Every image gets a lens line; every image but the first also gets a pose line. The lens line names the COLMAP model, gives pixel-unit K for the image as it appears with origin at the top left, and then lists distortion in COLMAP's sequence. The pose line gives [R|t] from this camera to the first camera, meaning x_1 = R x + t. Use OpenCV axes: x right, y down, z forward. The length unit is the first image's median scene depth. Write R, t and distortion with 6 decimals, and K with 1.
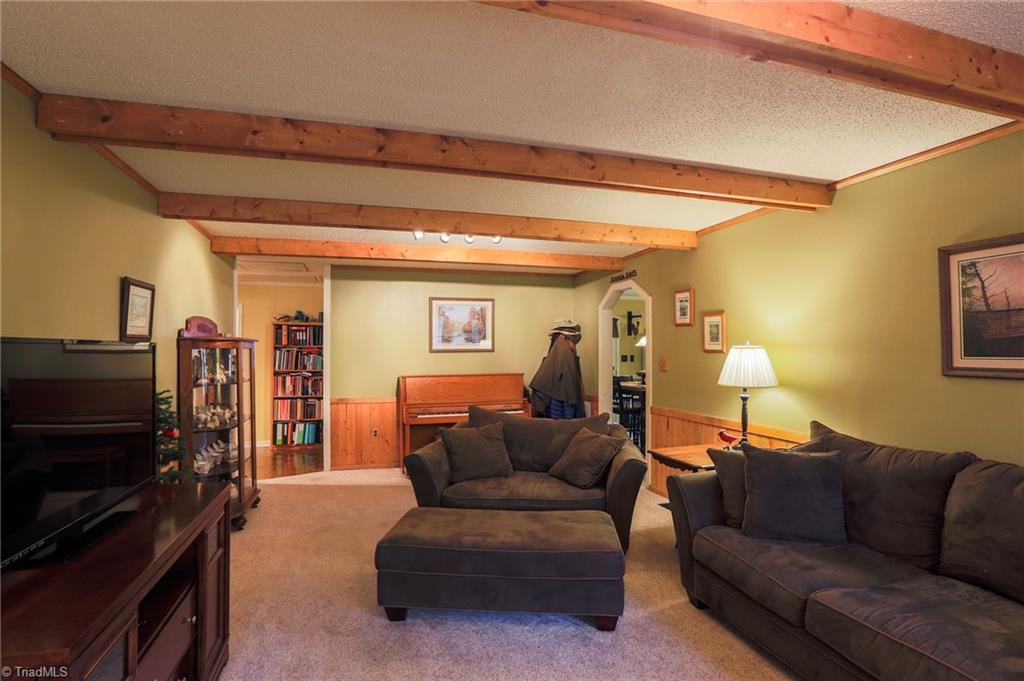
lens RADIAL K [[515.6, 0, 506.7], [0, 515.6, 324.4], [0, 0, 1]] dist [-0.058438, 0.030668]
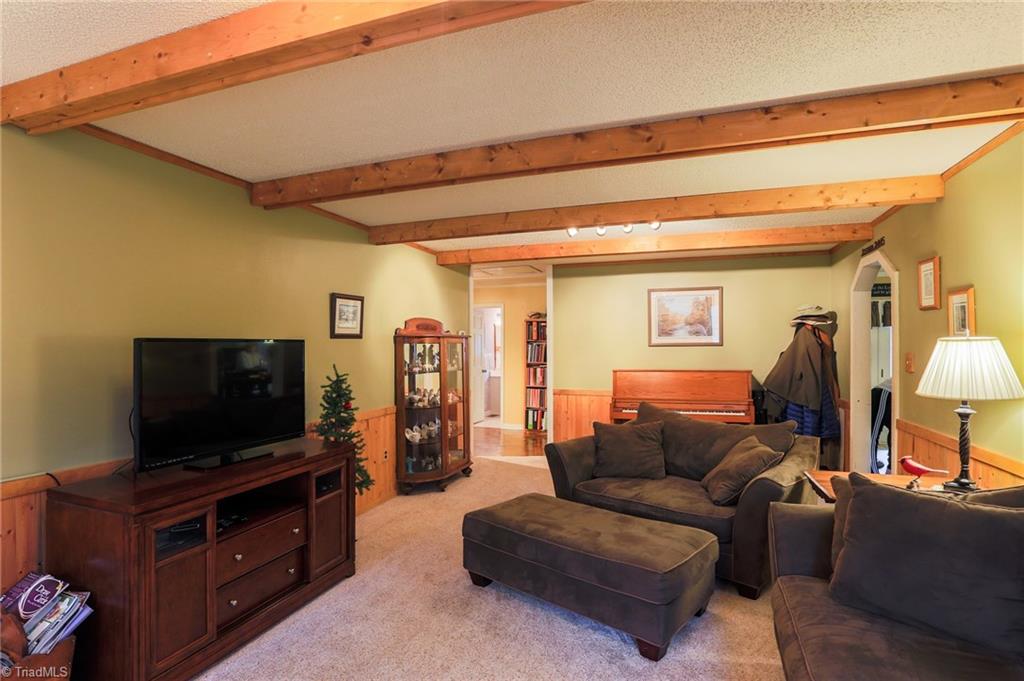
lens RADIAL K [[528.1, 0, 509.8], [0, 528.1, 322.1], [0, 0, 1]] dist [-0.060237, 0.032966]
pose [[0.796165, -0.026311, -0.604507, 0.382249], [0.031298, 0.999507, -0.002282, 0.004777], [0.604269, -0.017103, 0.796596, 0.091761]]
